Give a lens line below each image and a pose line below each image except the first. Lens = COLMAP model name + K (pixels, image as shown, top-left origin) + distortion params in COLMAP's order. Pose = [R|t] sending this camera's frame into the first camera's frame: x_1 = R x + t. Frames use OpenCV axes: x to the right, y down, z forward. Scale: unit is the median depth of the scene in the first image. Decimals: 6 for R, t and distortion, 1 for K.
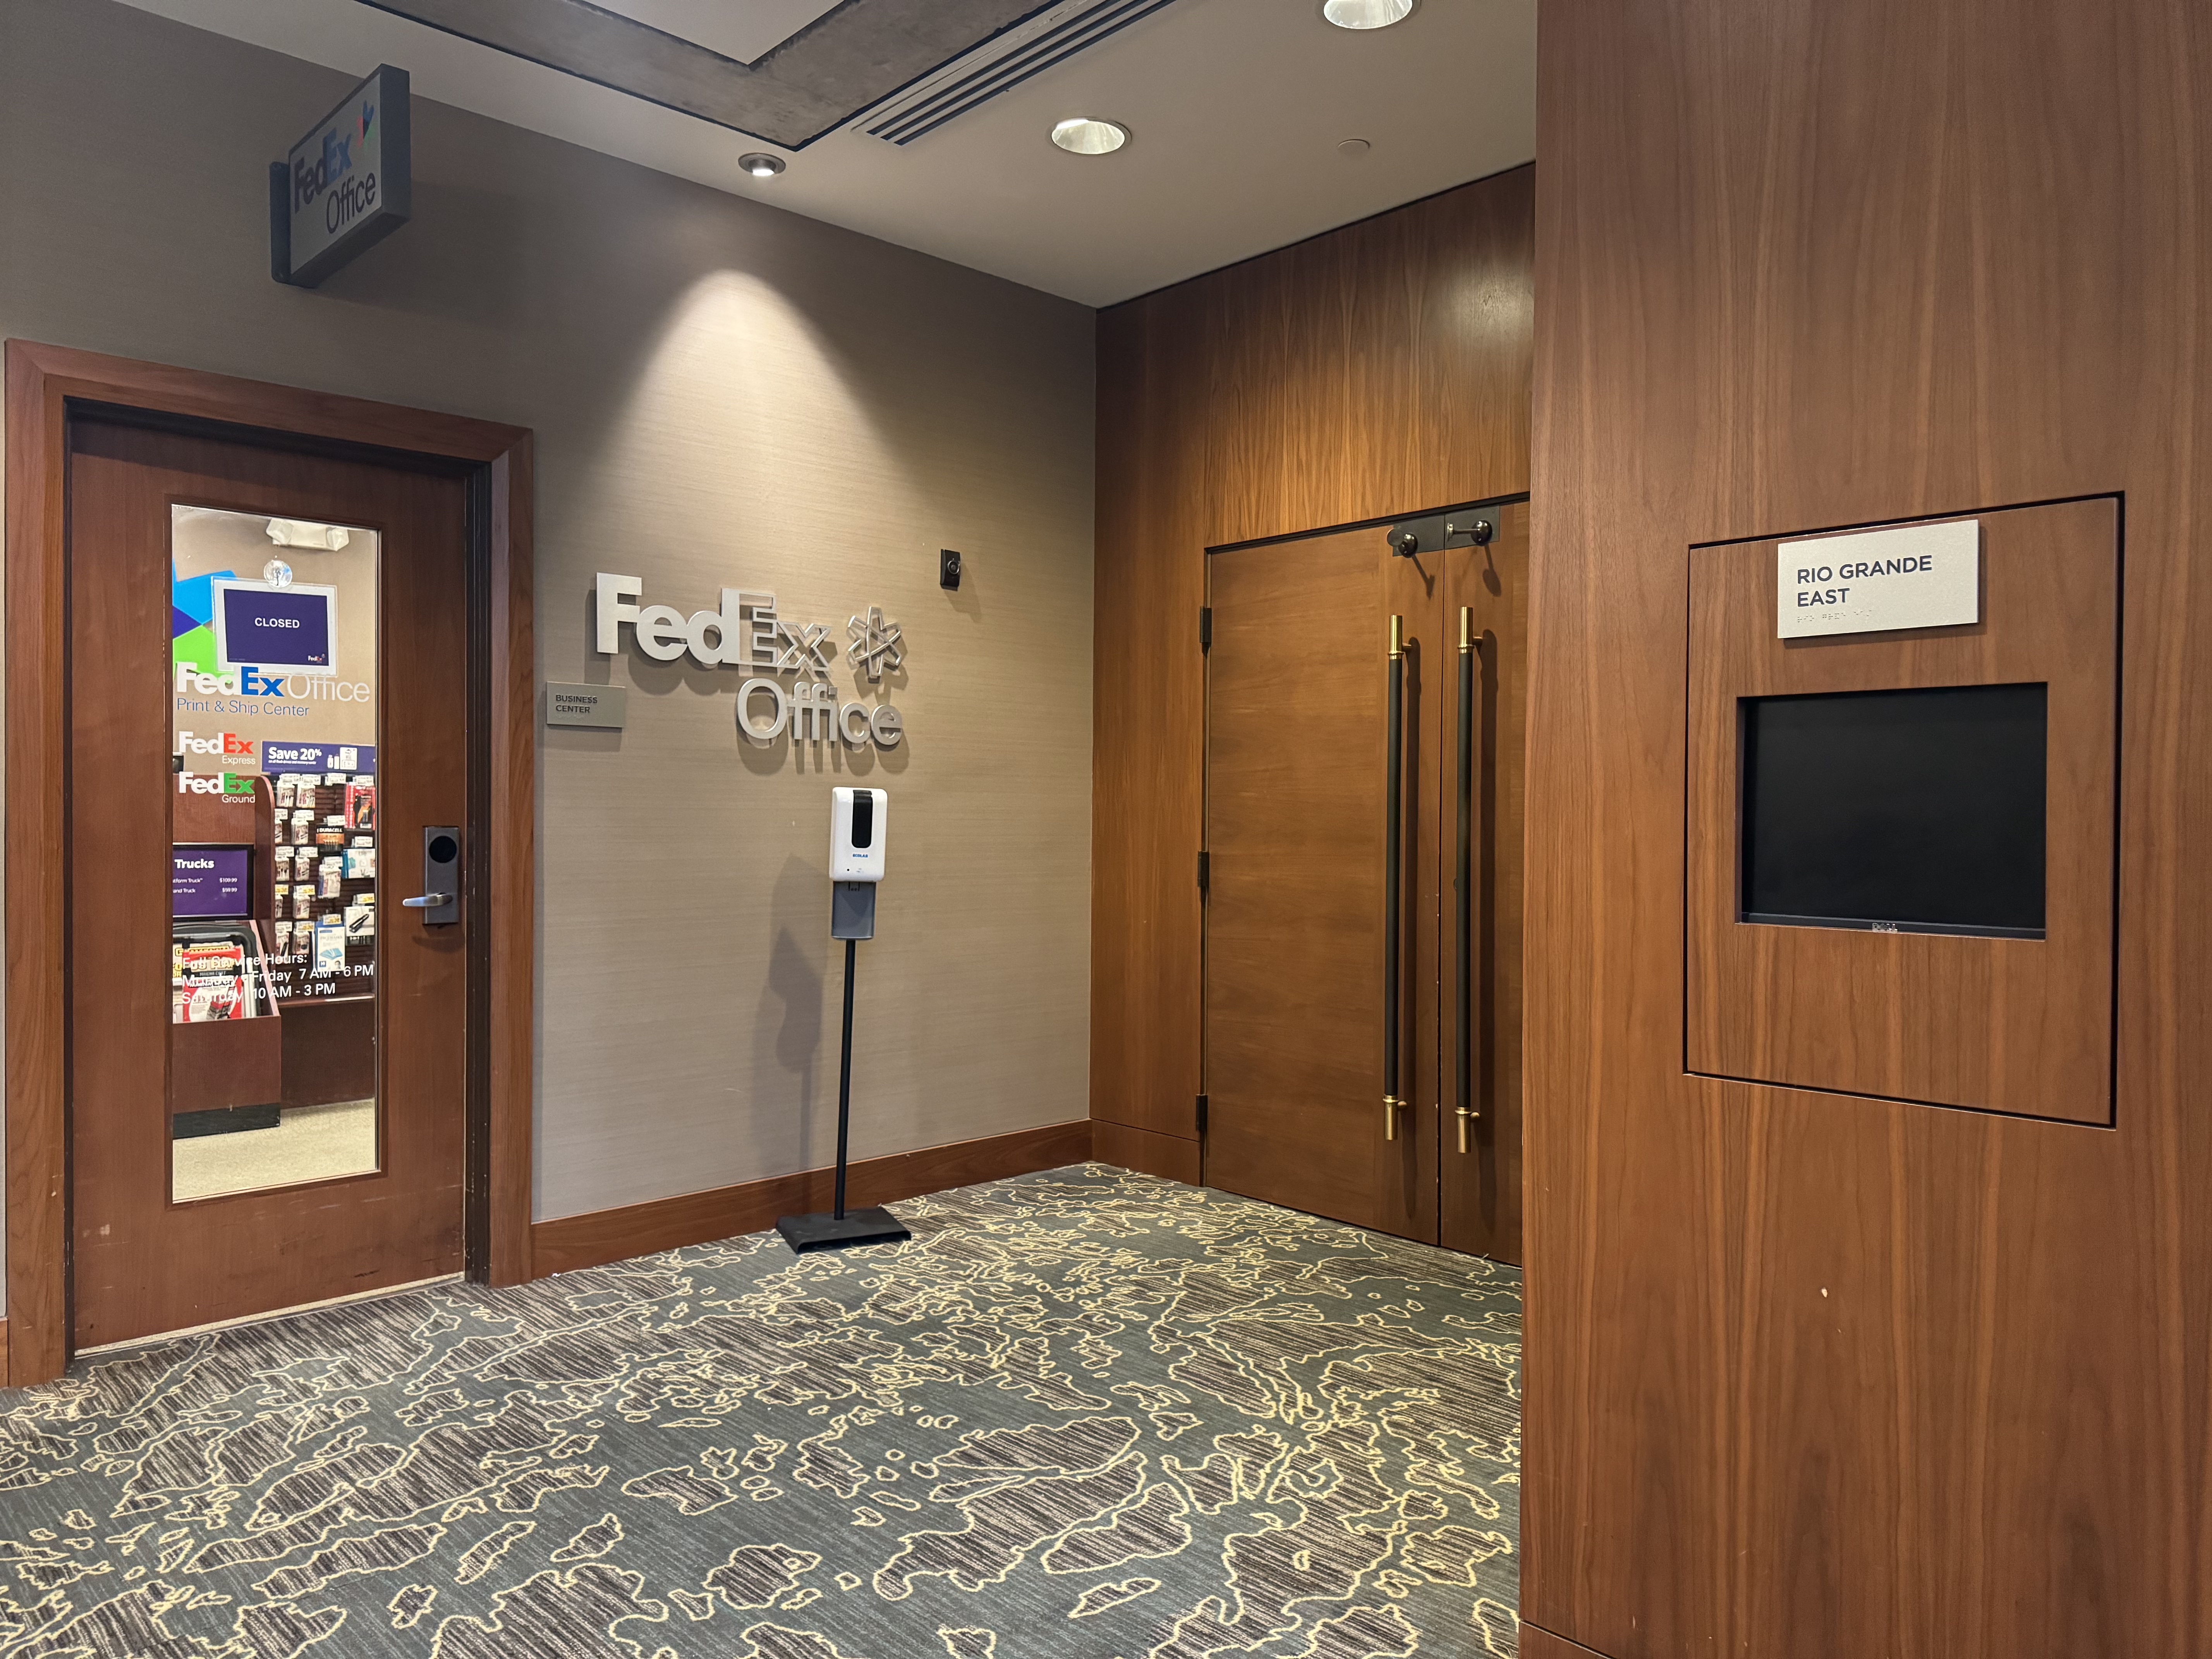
lens RADIAL K [[1628.0, 0, 1120.7], [0, 1628.0, 826.9], [0, 0, 1]] dist [0.030526, -0.011591]
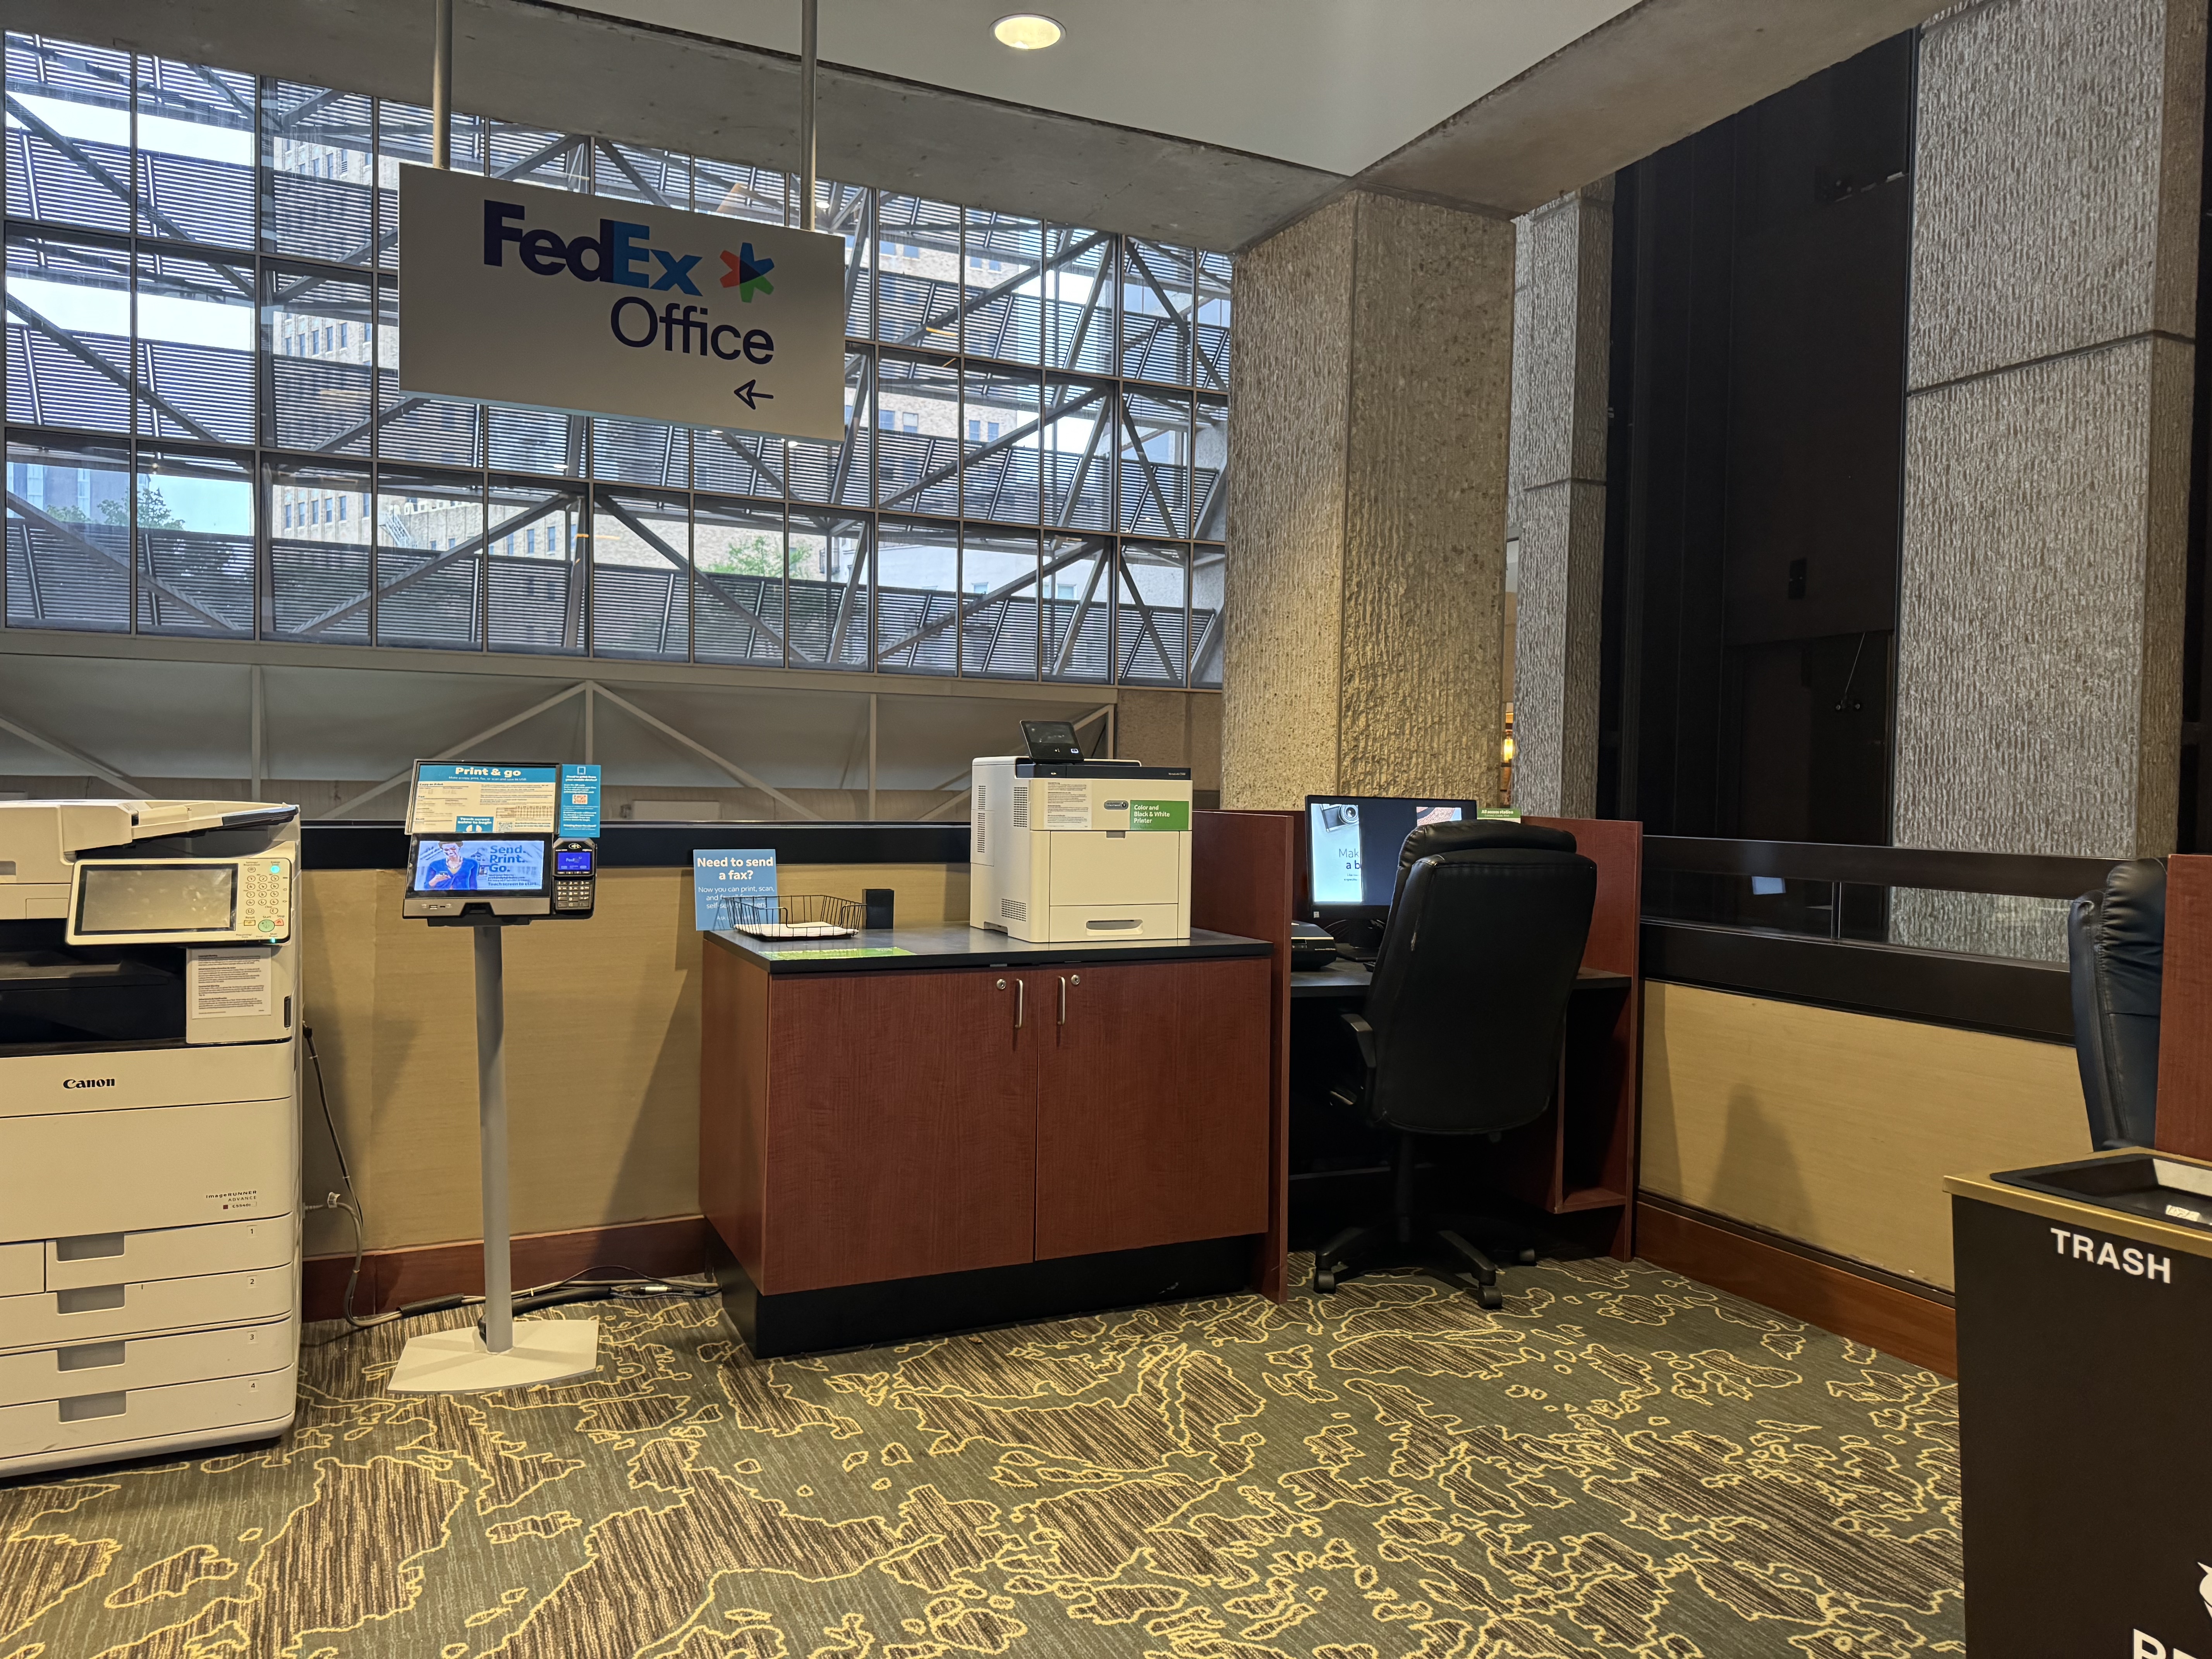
lens RADIAL K [[1628.0, 0, 1120.7], [0, 1628.0, 826.9], [0, 0, 1]] dist [0.030526, -0.011591]
pose [[-0.949220, -0.035781, 0.312573, -0.150226], [-0.020138, 0.998384, 0.053131, -0.024713], [-0.313969, 0.044139, -0.948407, 1.705765]]
